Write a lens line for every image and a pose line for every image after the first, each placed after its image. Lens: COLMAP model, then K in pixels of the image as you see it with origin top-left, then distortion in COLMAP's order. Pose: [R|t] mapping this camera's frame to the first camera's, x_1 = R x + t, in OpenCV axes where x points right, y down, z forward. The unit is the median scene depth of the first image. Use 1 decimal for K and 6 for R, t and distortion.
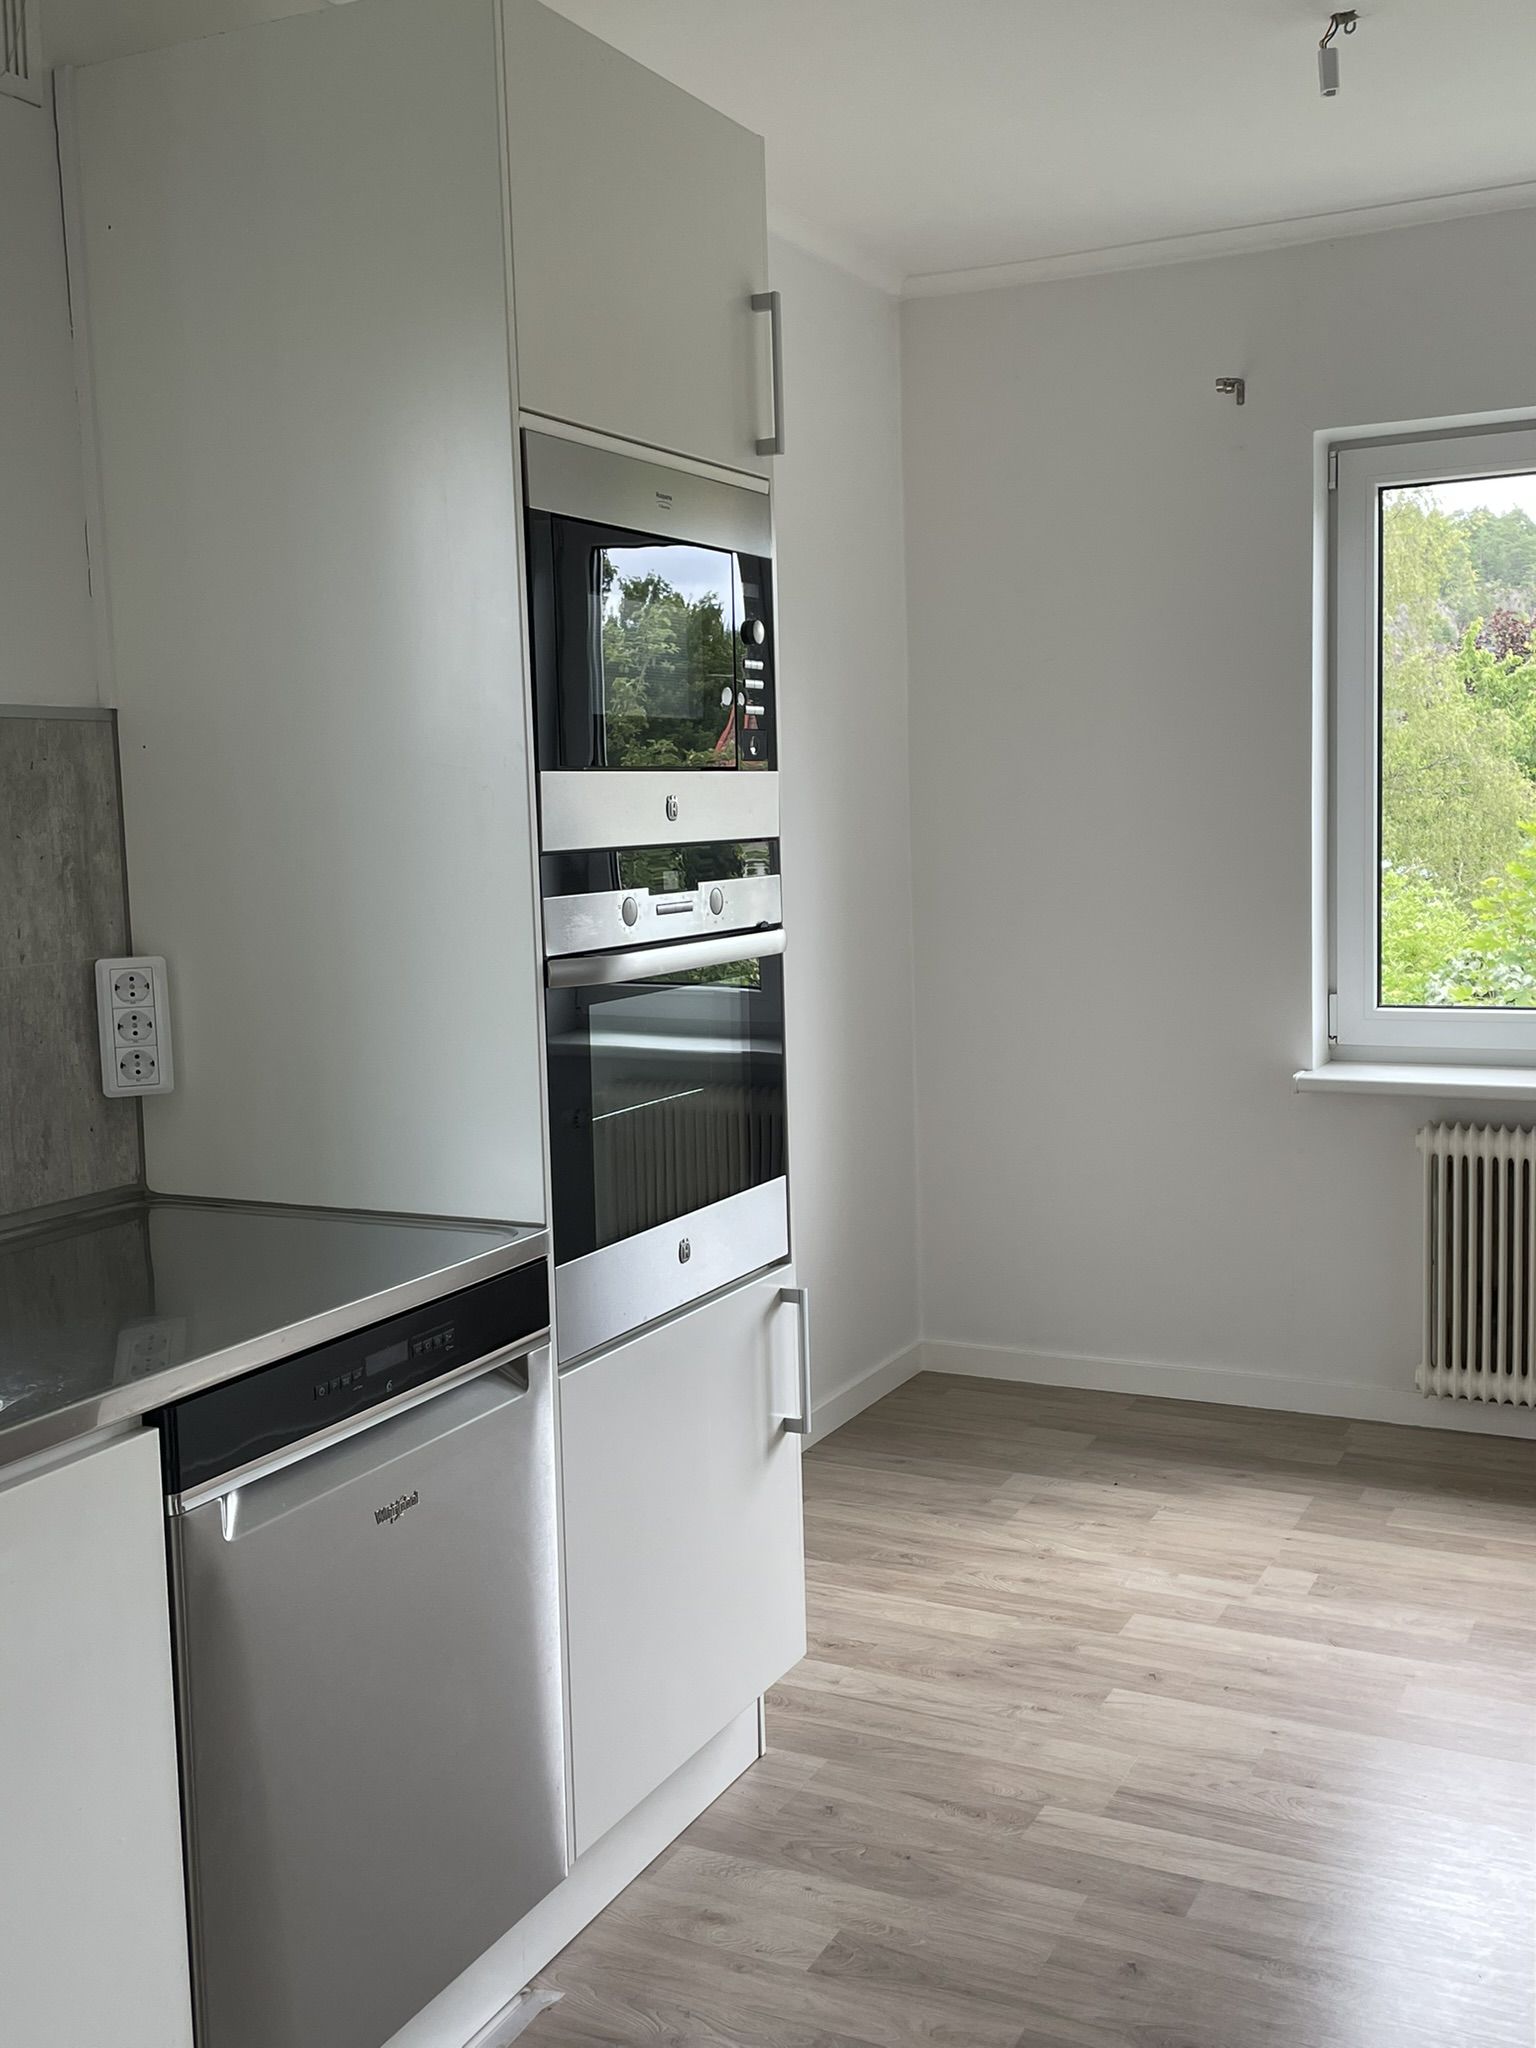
lens RADIAL K [[2009.5, 0, 792.1], [0, 2009.5, 986.8], [0, 0, 1]] dist [0.052933, 0.000000]
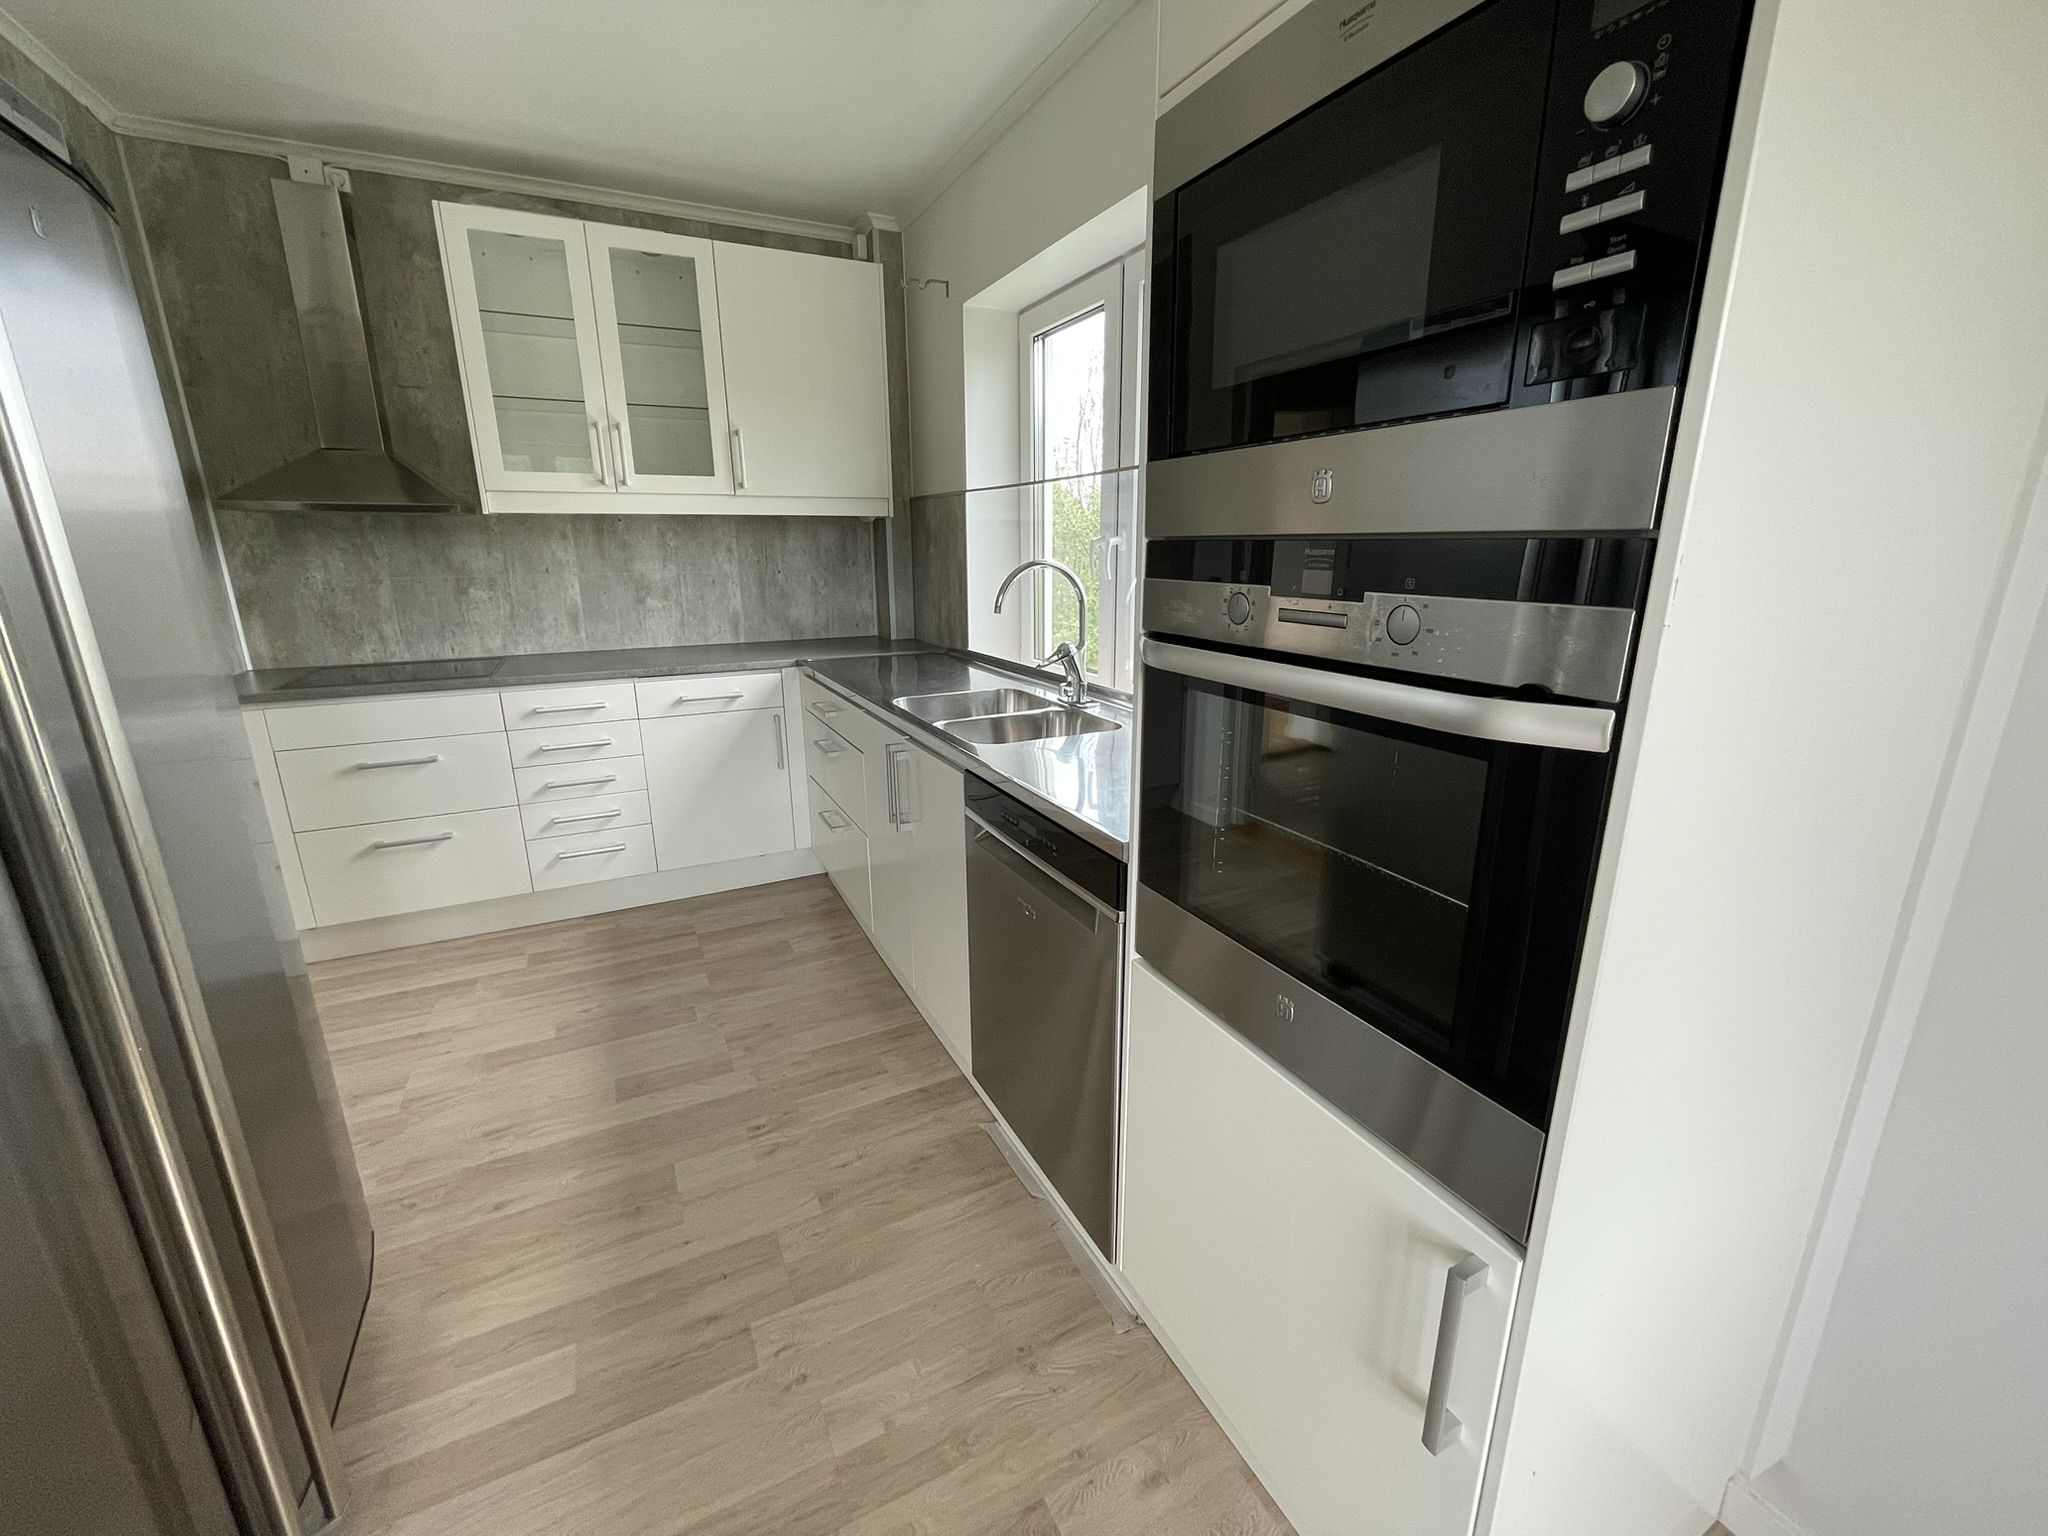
lens RADIAL K [[828.3, 0, 1018.5], [0, 828.3, 763.2], [0, 0, 1]] dist [-0.002899, -0.000271]
pose [[-0.597921, 0.237311, -0.765620, 0.282661], [-0.052006, 0.941670, 0.332495, -0.090021], [0.799866, 0.238623, -0.550703, 1.126506]]
